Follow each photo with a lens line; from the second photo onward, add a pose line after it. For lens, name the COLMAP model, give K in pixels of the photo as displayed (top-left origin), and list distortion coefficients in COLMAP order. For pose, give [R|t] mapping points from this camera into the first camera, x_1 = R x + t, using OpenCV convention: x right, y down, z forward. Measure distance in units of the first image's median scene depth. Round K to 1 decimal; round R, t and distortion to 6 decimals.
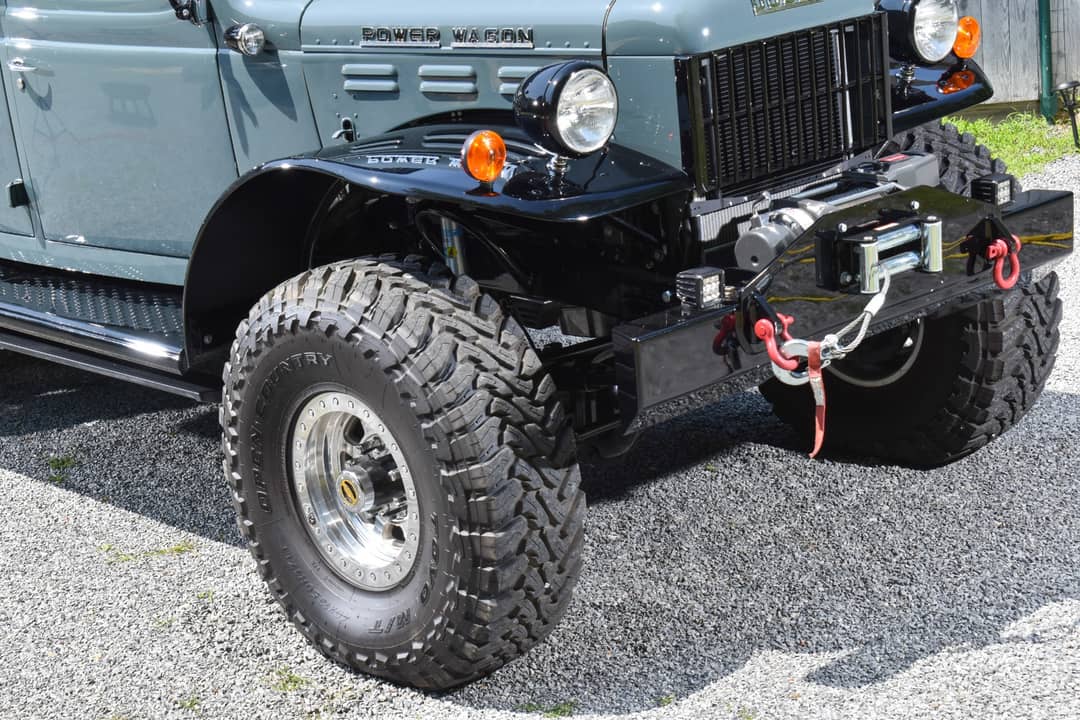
lens RADIAL K [[2262.2, 0, 540.0], [0, 2262.2, 360.0], [0, 0, 1]] dist [0.046465, 0.094910]
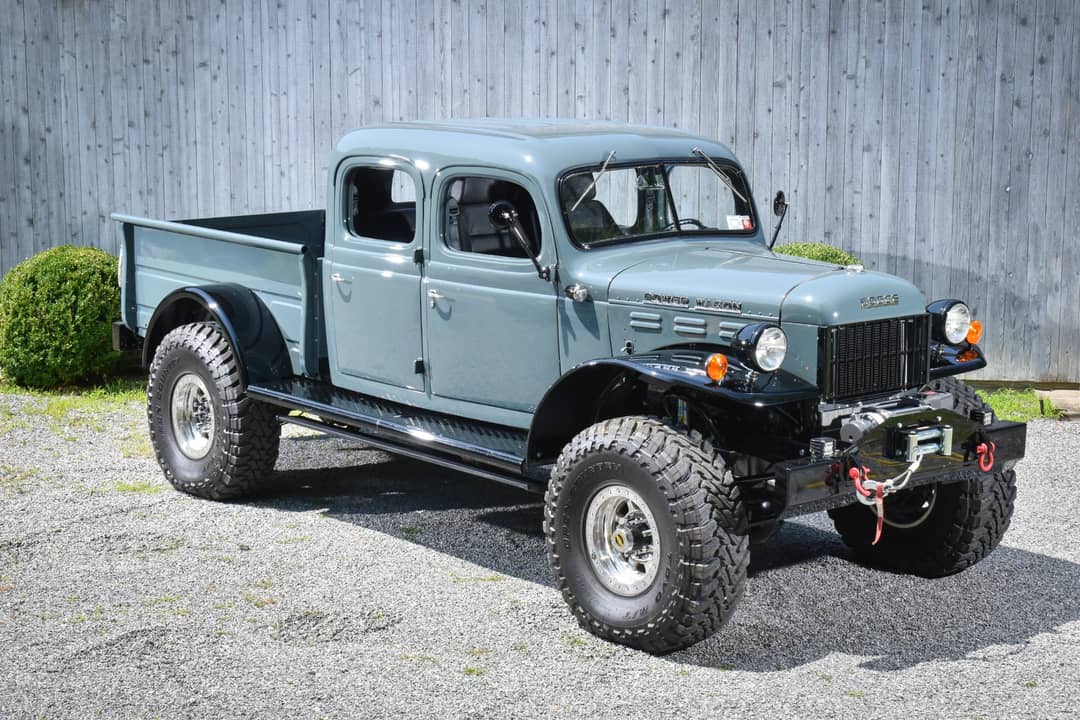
lens RADIAL K [[2041.7, 0, 540.0], [0, 2041.7, 360.0], [0, 0, 1]] dist [0.020851, 0.054730]
pose [[0.994427, 0.102517, -0.024580, -0.121494], [-0.104602, 0.988526, -0.108968, 0.099724], [0.013127, 0.110932, 0.993741, -0.663737]]
